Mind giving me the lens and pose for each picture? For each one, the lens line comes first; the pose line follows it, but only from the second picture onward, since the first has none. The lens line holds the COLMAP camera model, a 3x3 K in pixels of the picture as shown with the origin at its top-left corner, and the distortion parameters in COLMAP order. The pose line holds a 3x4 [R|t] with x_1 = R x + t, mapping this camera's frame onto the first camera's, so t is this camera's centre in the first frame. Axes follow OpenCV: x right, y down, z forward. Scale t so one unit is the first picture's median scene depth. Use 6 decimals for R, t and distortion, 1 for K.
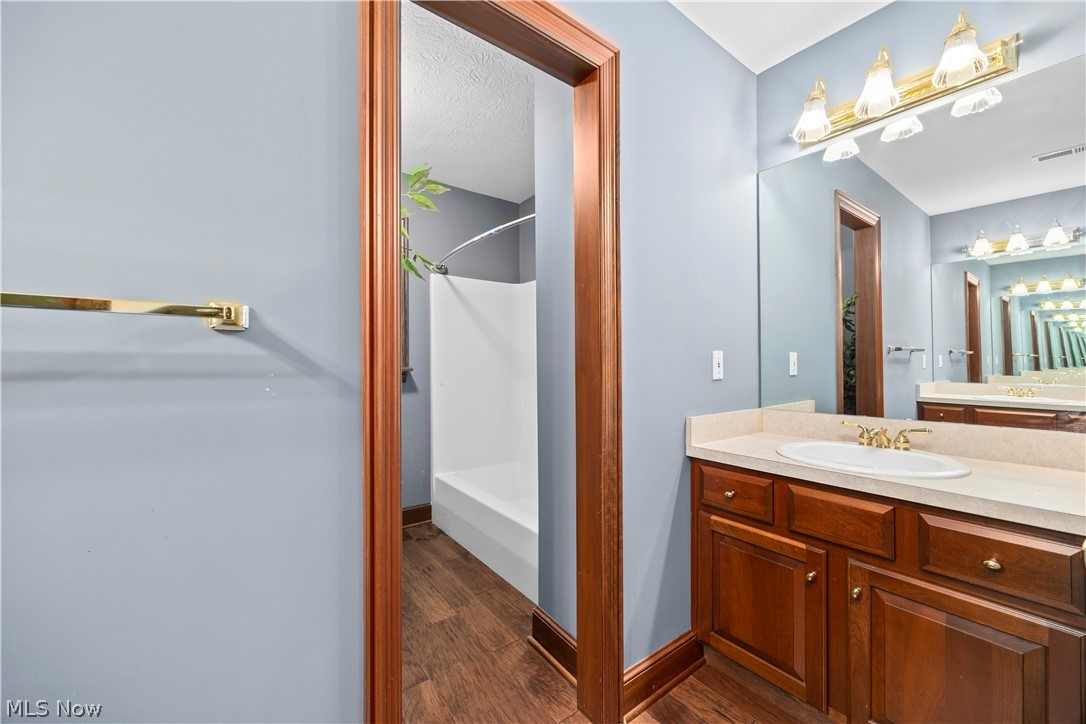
lens RADIAL K [[436.4, 0, 550.3], [0, 436.4, 363.8], [0, 0, 1]] dist [-0.000939, 0.000030]
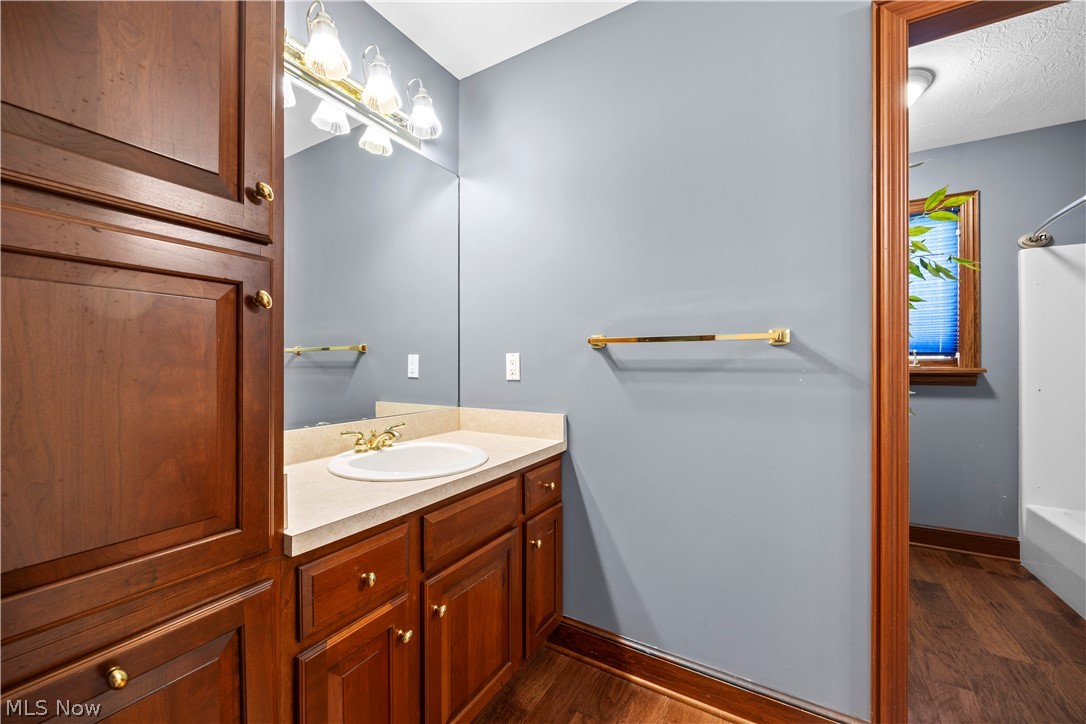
lens RADIAL K [[436.4, 0, 546.6], [0, 436.4, 366.2], [0, 0, 1]] dist [-0.000939, 0.000030]
pose [[0.413627, 0.002319, -0.910444, 0.157745], [0.001368, 0.999994, 0.003169, 0.000453], [0.910446, -0.002557, 0.413621, -0.191279]]
